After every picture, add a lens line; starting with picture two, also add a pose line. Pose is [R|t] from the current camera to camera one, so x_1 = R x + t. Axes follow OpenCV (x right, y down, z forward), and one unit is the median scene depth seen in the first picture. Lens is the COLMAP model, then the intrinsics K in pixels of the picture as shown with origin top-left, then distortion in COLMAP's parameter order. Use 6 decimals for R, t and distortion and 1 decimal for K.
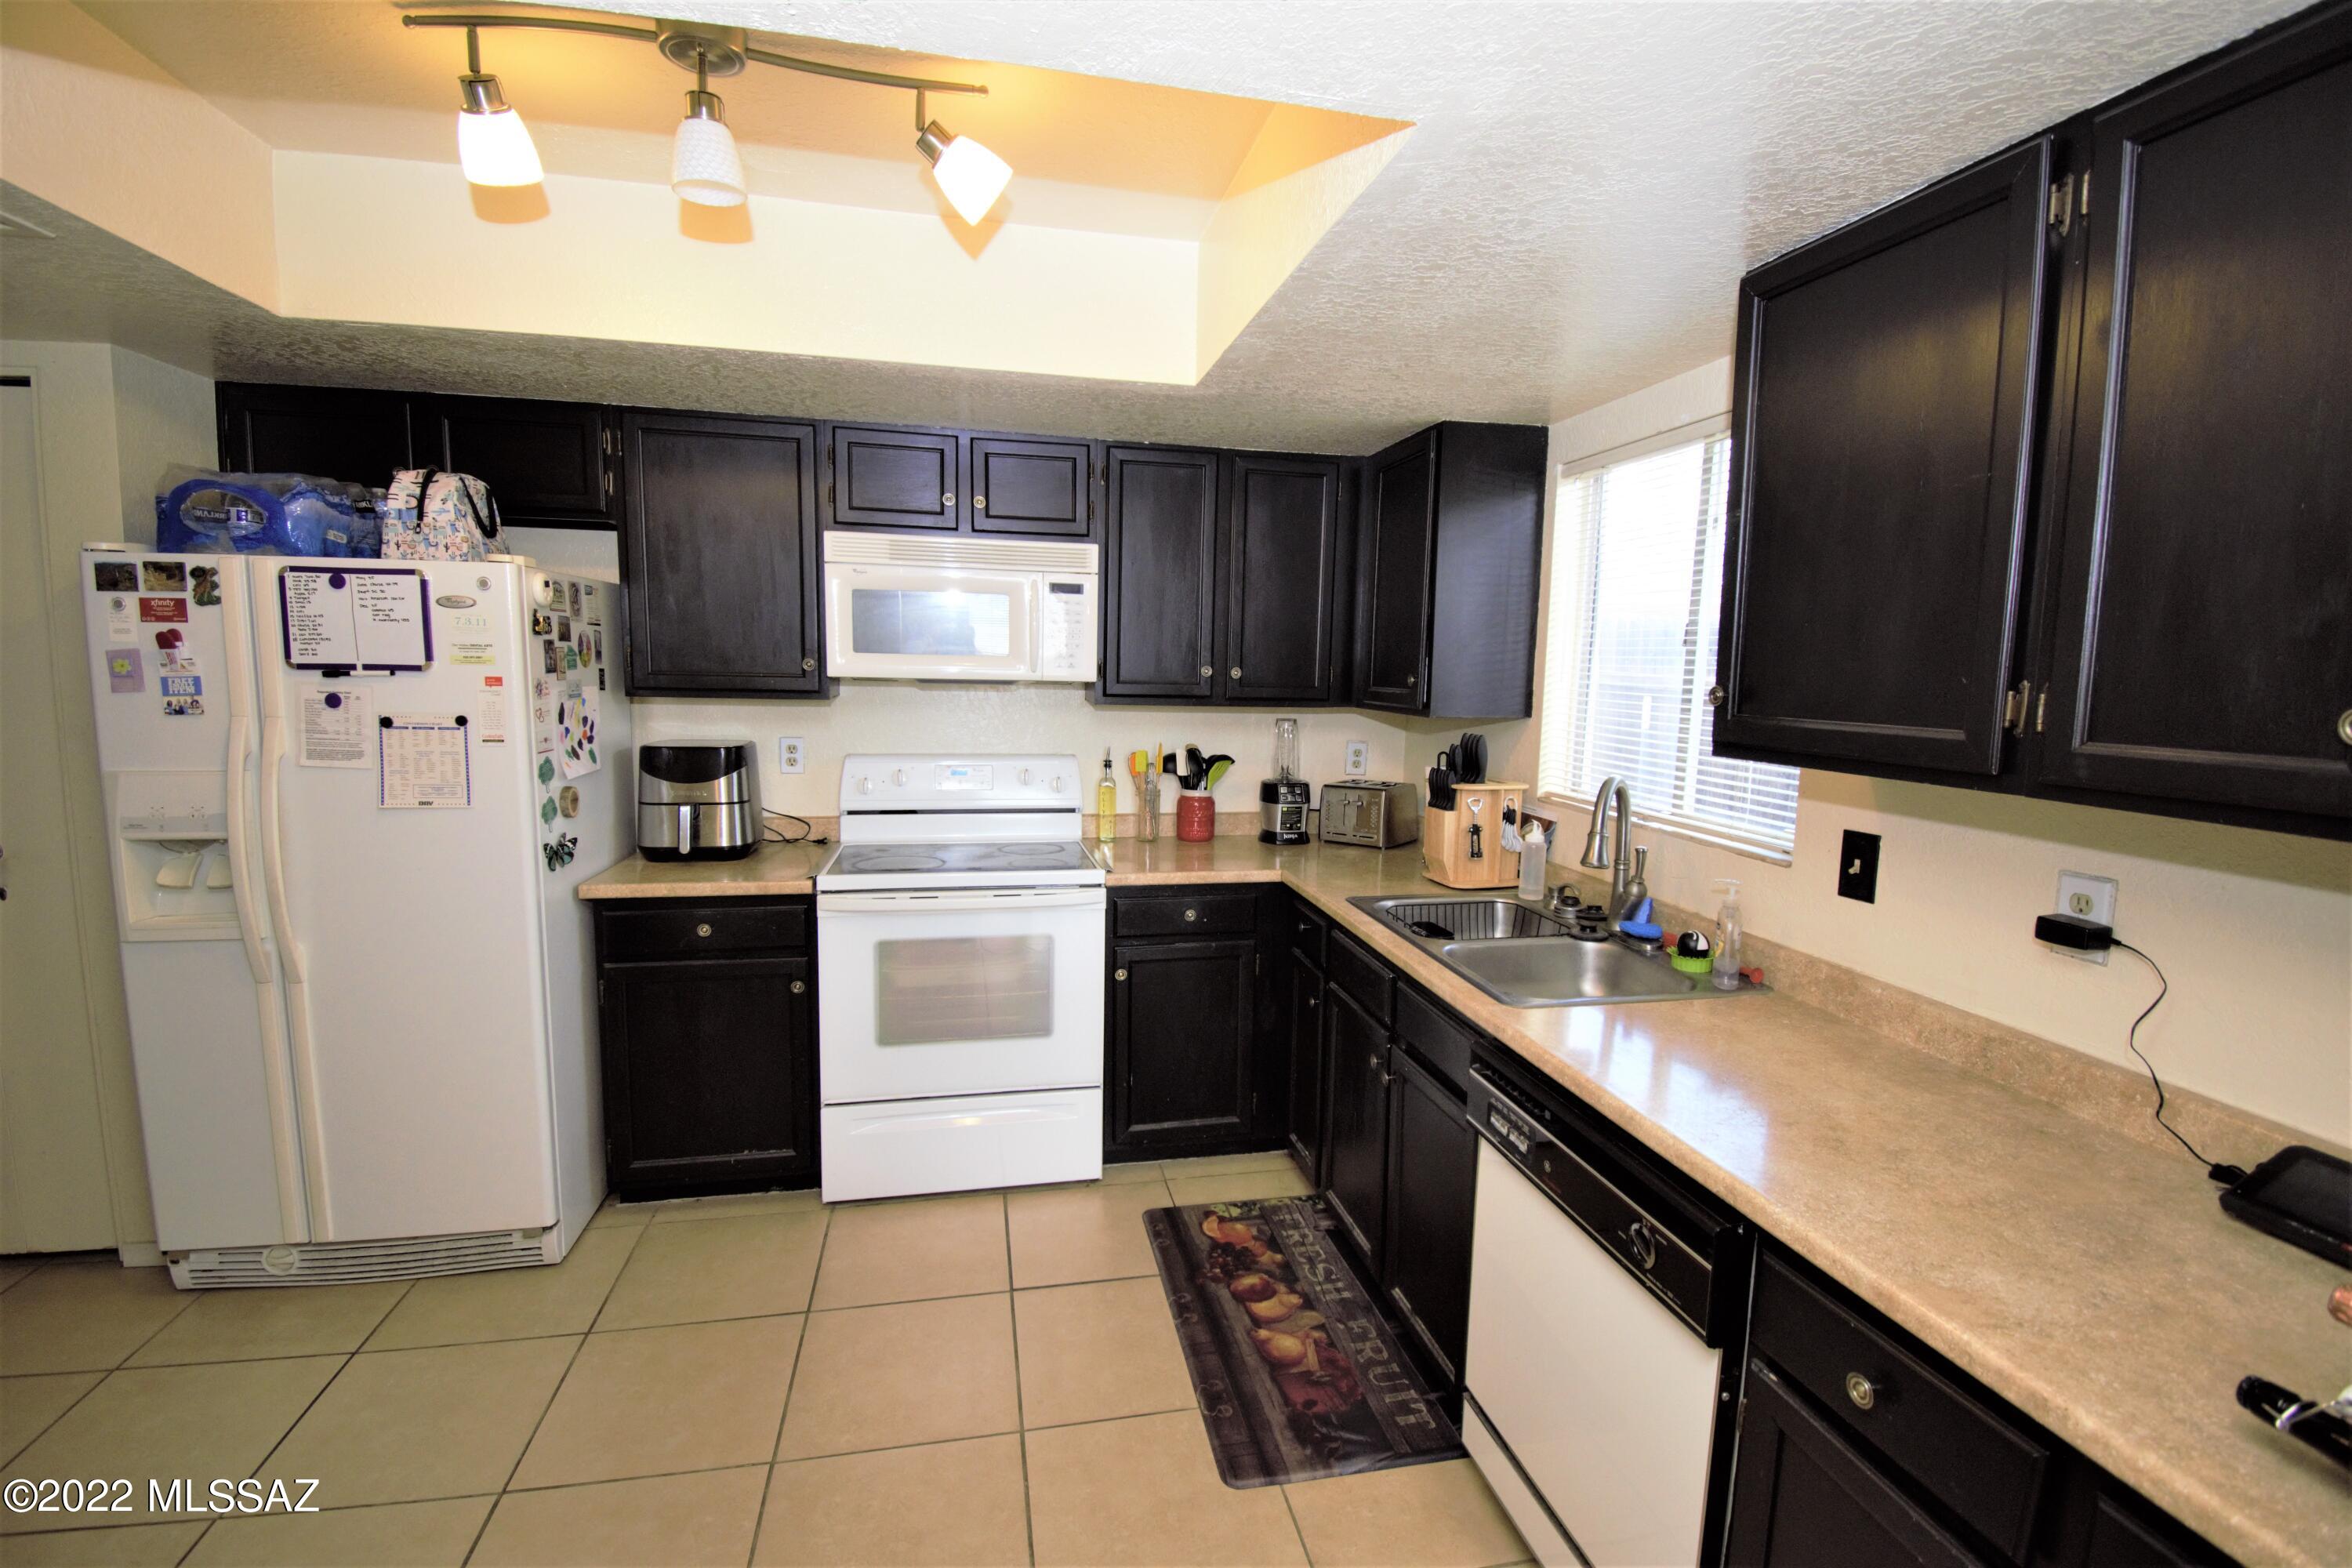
lens RADIAL K [[1042.1, 0, 1189.4], [0, 1042.1, 777.2], [0, 0, 1]] dist [0.000054, -0.000014]
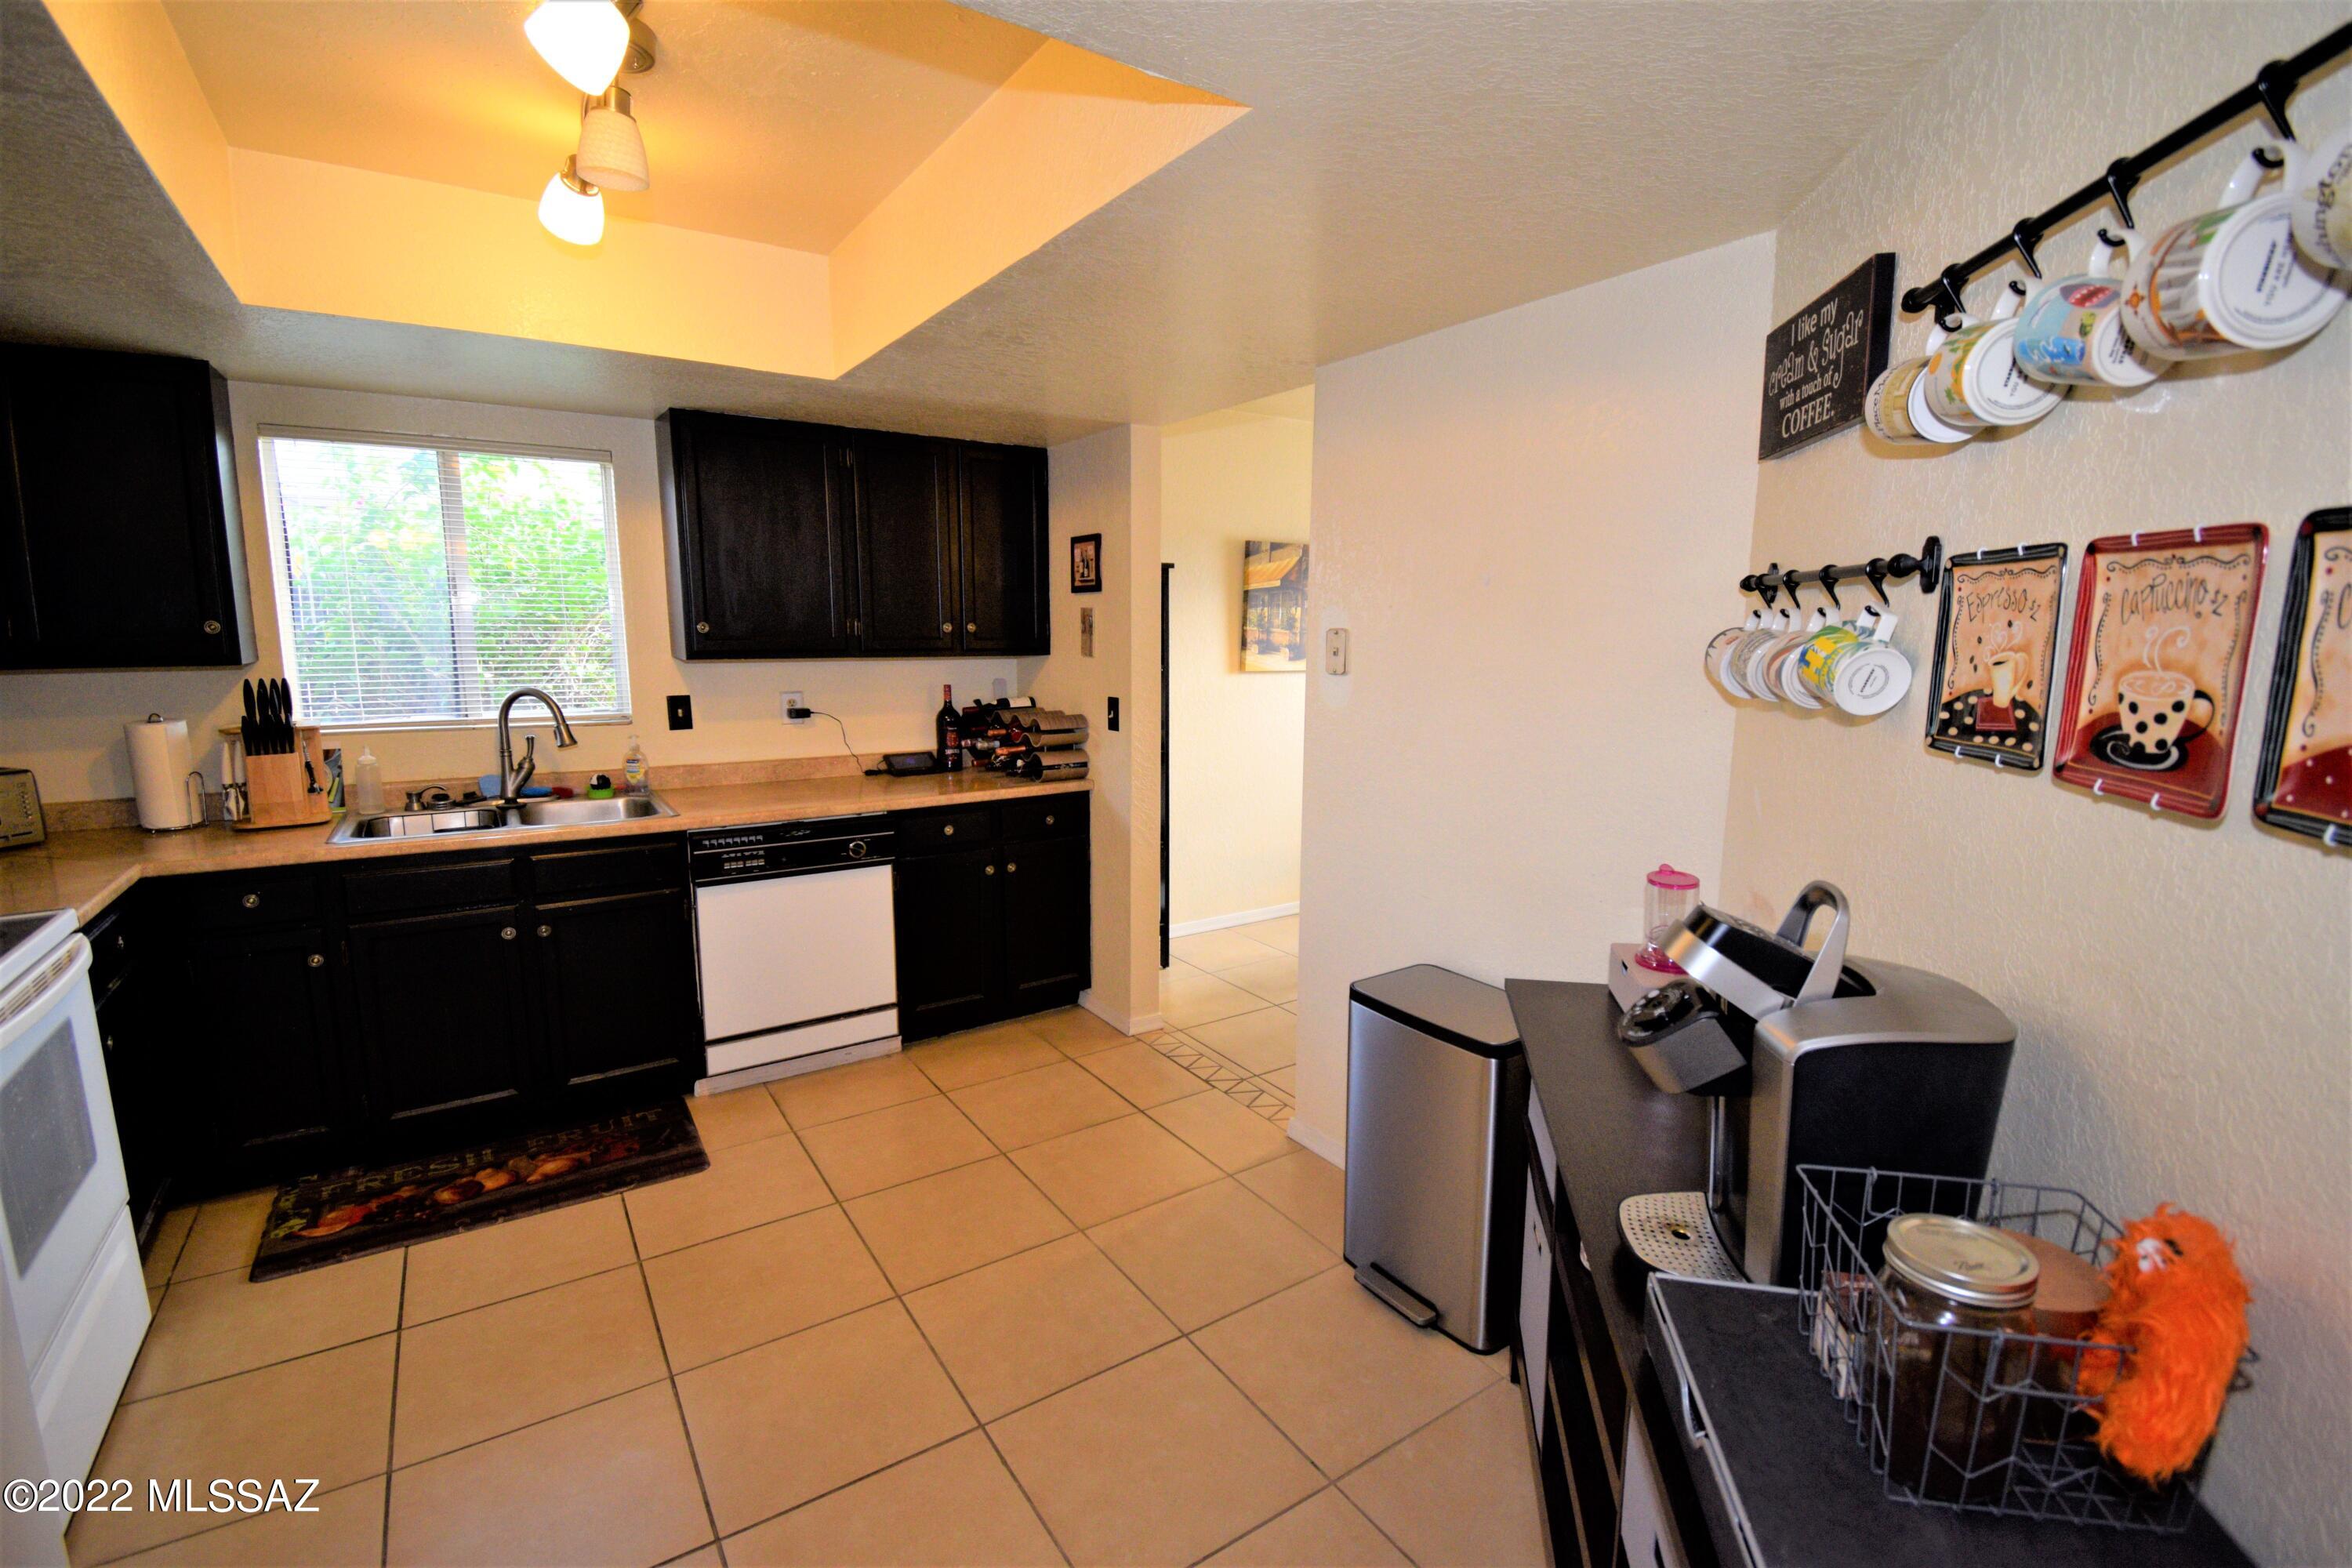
lens RADIAL K [[1028.9, 0, 1172.8], [0, 1028.9, 807.7], [0, 0, 1]] dist [-0.001177, -0.000160]
pose [[-0.363985, -0.186059, 0.912632, -1.145589], [0.091206, 0.968015, 0.233726, -0.084068], [-0.926928, 0.168310, -0.335374, 0.617167]]
